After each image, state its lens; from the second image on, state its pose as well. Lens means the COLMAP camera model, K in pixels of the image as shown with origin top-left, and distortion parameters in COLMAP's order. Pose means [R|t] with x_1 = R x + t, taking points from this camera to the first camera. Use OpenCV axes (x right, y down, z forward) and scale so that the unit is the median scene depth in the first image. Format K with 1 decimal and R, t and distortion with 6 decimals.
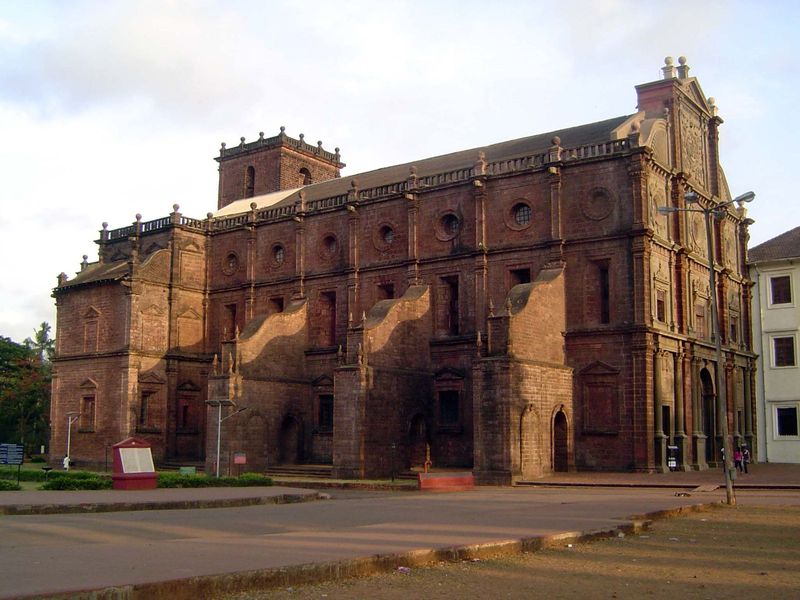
lens RADIAL K [[918.3, 0, 400.0], [0, 918.3, 300.0], [0, 0, 1]] dist [-0.084820, -0.007165]
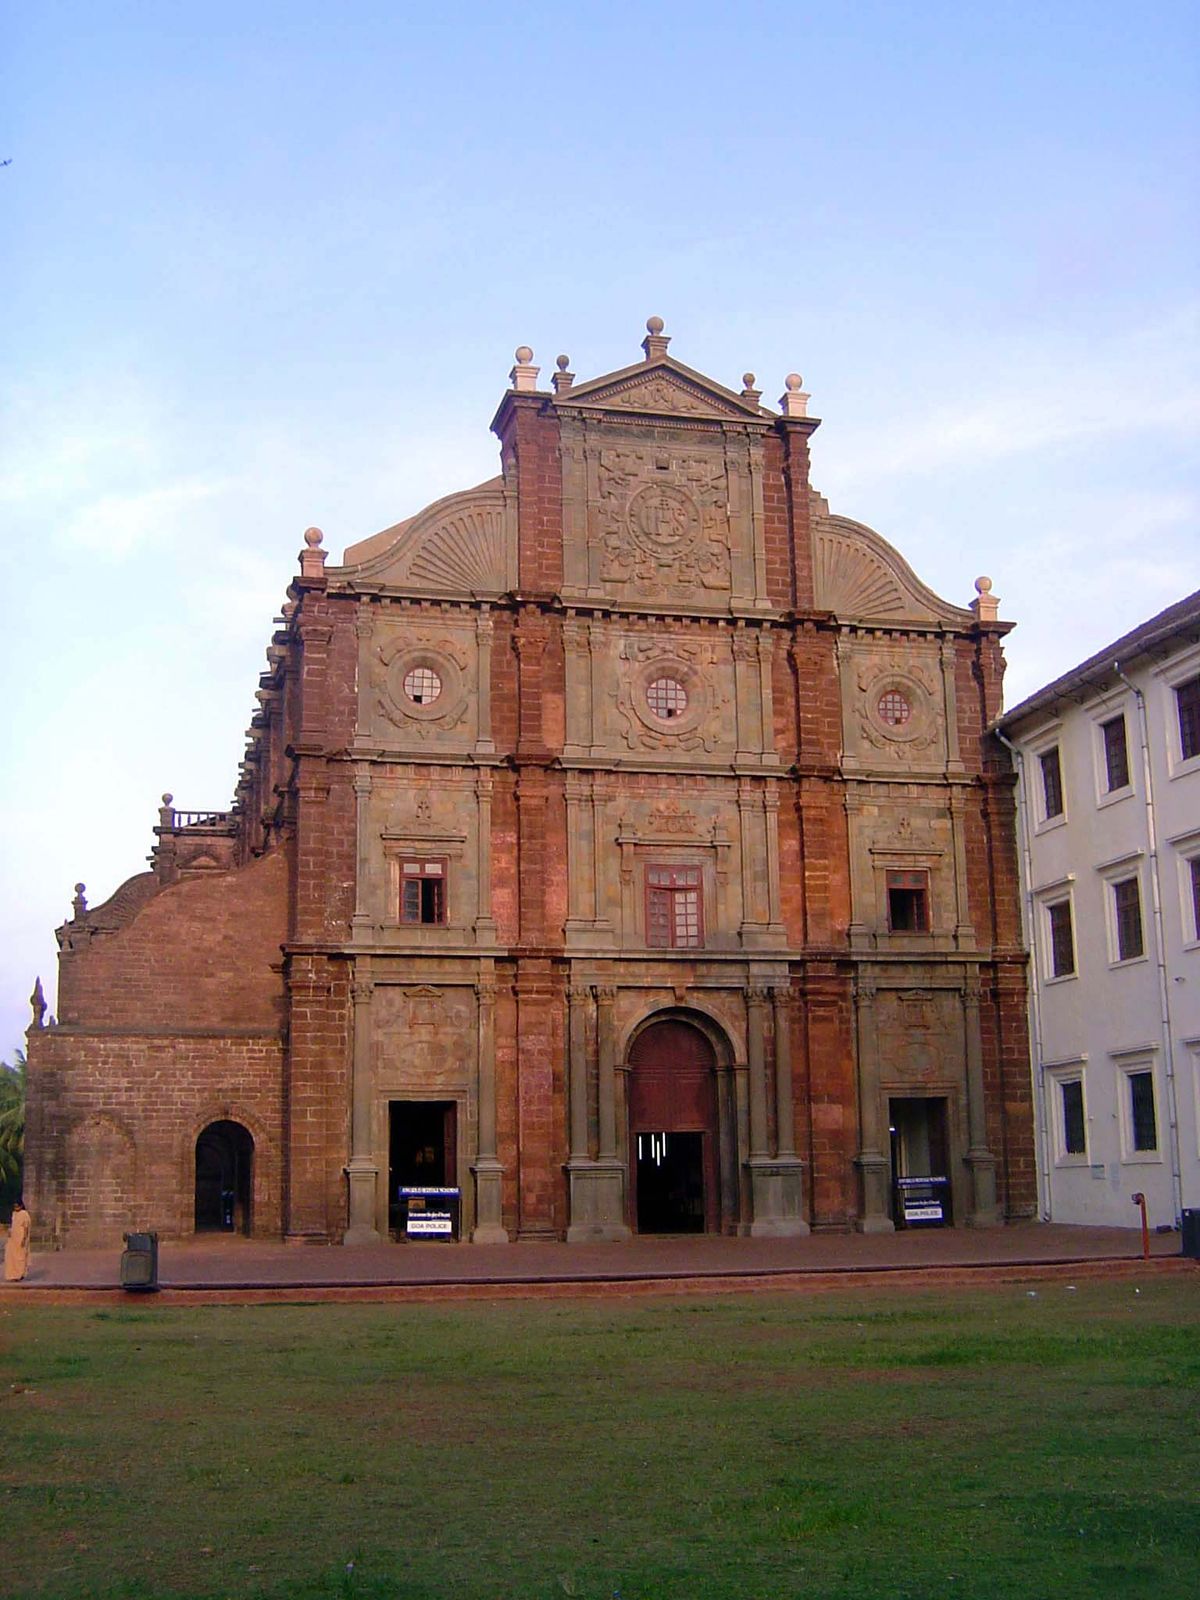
lens RADIAL K [[1836.5, 0, 600.0], [0, 1836.5, 800.0], [0, 0, 1]] dist [-0.084820, -0.007165]
pose [[0.768232, -0.148373, -0.622740, 0.769917], [0.113775, 0.988929, -0.095264, 0.049312], [0.629980, 0.002333, 0.776608, 0.253287]]
